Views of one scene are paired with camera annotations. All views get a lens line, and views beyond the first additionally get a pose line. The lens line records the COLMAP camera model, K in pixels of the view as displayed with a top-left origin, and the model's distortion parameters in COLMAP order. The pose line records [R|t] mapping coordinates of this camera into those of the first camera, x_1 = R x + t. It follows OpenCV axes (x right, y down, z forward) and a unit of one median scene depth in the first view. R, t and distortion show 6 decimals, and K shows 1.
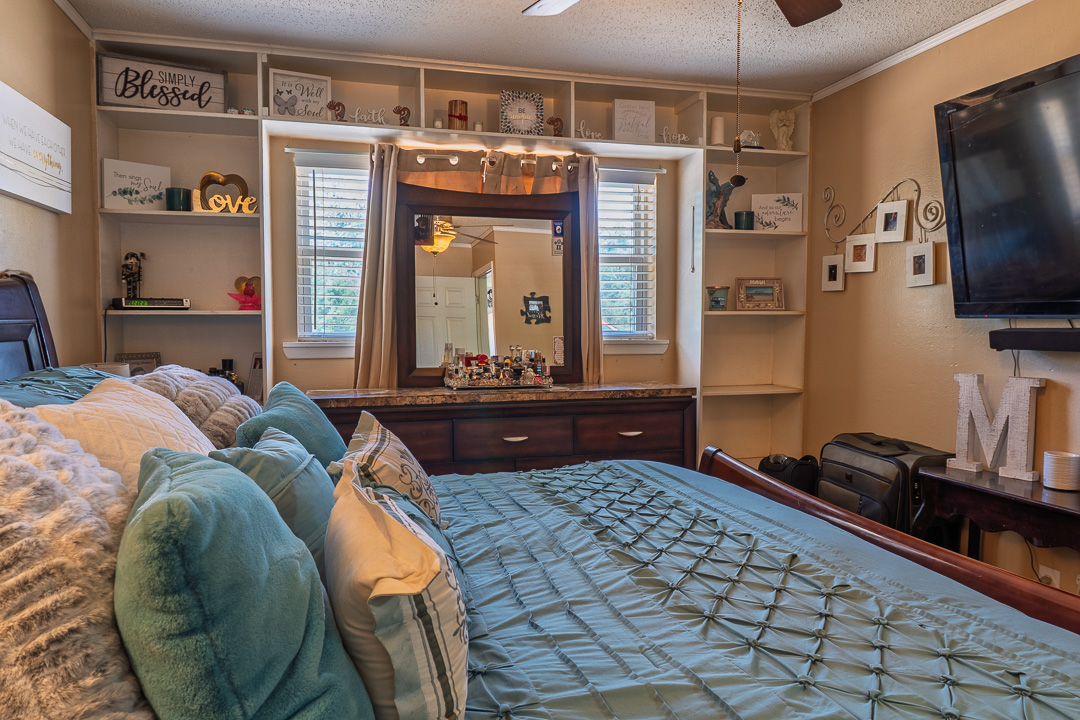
lens RADIAL K [[726.1, 0, 540.0], [0, 726.1, 359.3], [0, 0, 1]] dist [-0.017207, 0.002287]
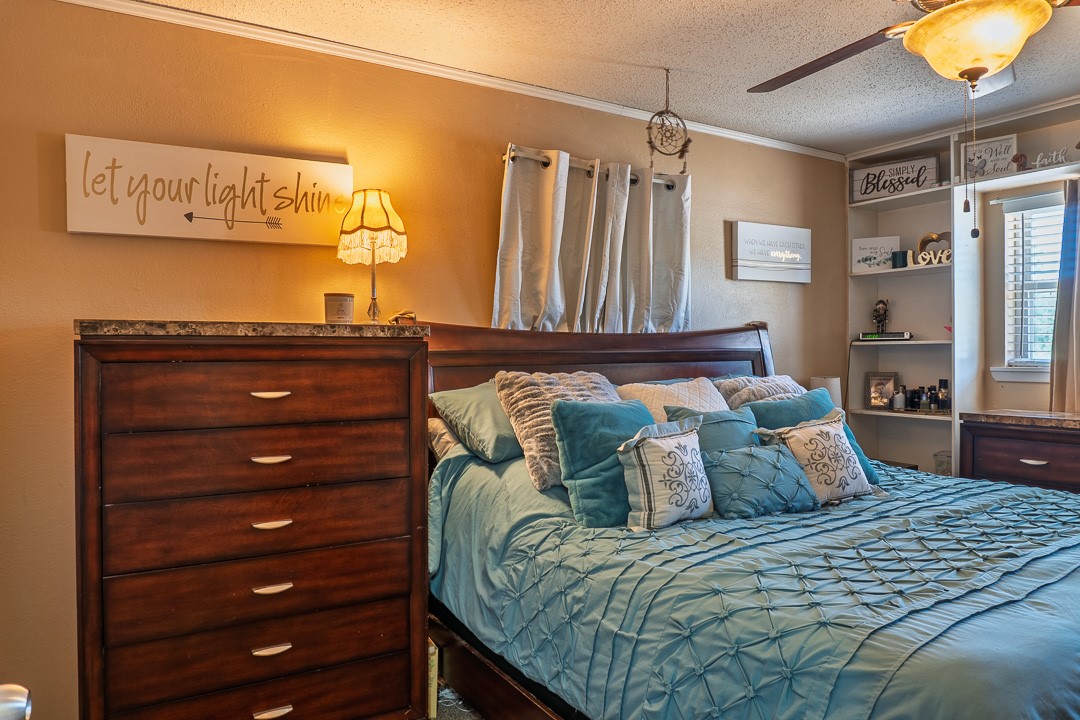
lens RADIAL K [[726.1, 0, 546.1], [0, 726.1, 359.0], [0, 0, 1]] dist [-0.017207, 0.002287]
pose [[0.294279, 0.007361, -0.955691, 0.596121], [-0.043950, 0.999017, -0.005839, 0.002151], [0.954708, 0.043721, 0.294313, -0.021726]]
